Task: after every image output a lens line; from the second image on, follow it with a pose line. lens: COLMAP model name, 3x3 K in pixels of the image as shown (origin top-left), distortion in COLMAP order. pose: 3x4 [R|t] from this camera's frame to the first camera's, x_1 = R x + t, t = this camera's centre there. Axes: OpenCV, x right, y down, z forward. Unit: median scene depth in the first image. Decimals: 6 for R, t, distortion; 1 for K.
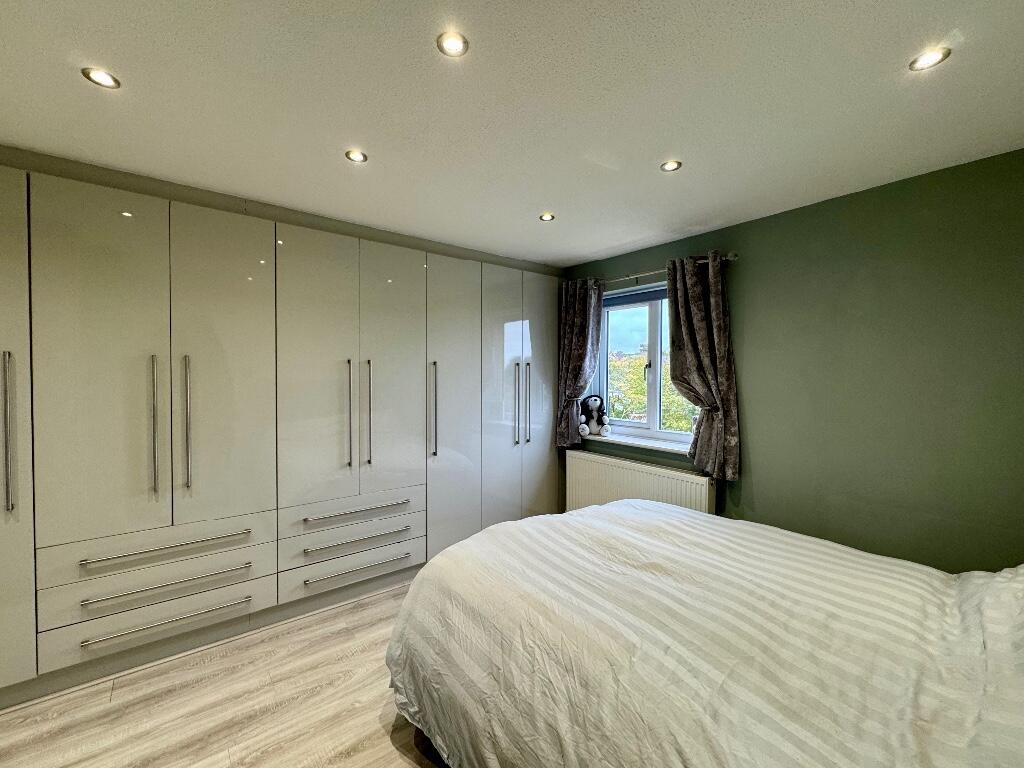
lens RADIAL K [[406.2, 0, 514.1], [0, 406.2, 383.6], [0, 0, 1]] dist [-0.008185, 0.001312]
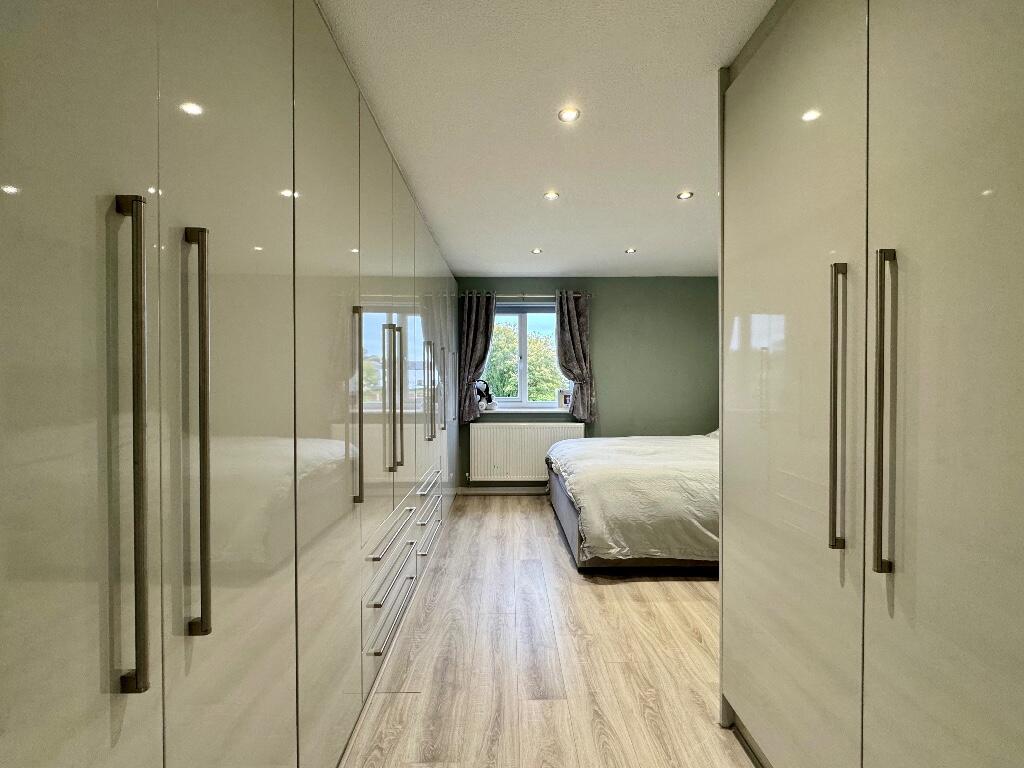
lens RADIAL K [[406.2, 0, 502.9], [0, 406.2, 381.4], [0, 0, 1]] dist [-0.008185, 0.001312]
pose [[0.641195, -0.006672, 0.767349, -0.989910], [0.020181, 0.999763, -0.008170, 0.060818], [-0.767112, 0.020725, 0.641178, 0.158373]]
